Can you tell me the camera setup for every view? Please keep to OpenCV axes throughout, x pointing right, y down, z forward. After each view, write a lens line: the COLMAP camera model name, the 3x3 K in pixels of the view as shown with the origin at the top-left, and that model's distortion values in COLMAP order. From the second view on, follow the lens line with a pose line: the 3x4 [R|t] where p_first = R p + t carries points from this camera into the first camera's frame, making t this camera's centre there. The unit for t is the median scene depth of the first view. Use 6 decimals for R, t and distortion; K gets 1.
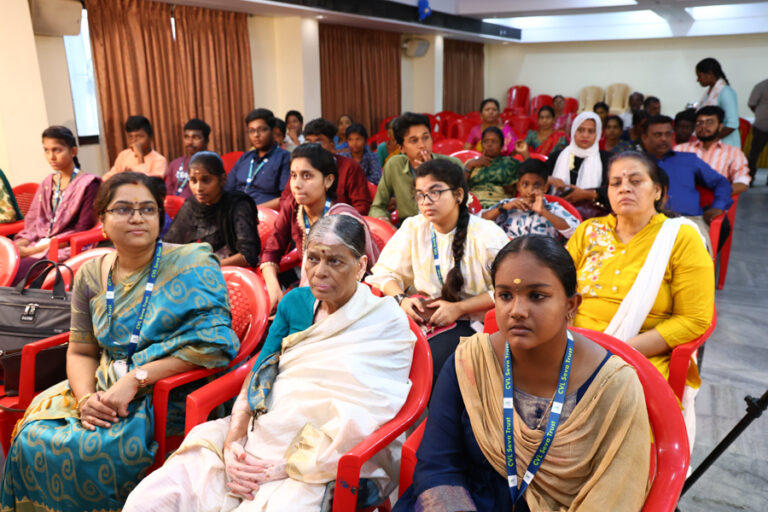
lens RADIAL K [[649.7, 0, 384.6], [0, 649.7, 259.5], [0, 0, 1]] dist [-0.007751, 0.006437]
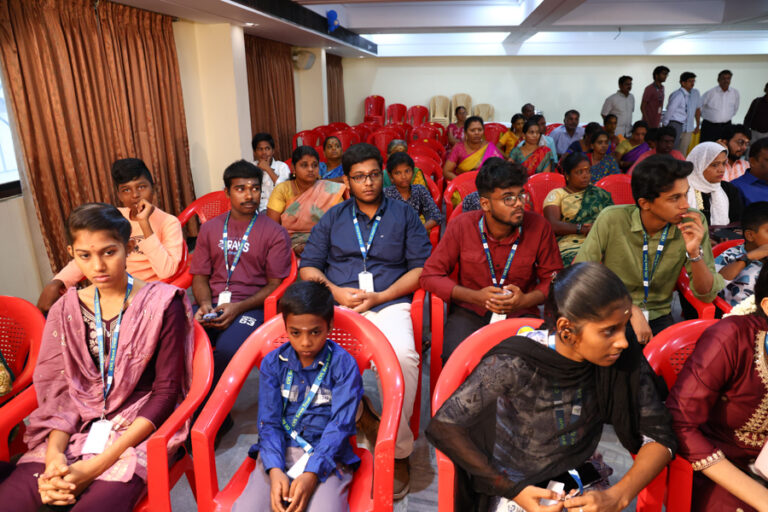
lens RADIAL K [[530.9, 0, 385.4], [0, 530.9, 254.2], [0, 0, 1]] dist [-0.030448, 0.003107]
pose [[0.929984, -0.113283, 0.349709, -0.220074], [0.101157, 0.993468, 0.052813, -0.082423], [-0.353408, -0.013739, 0.935368, 0.262097]]
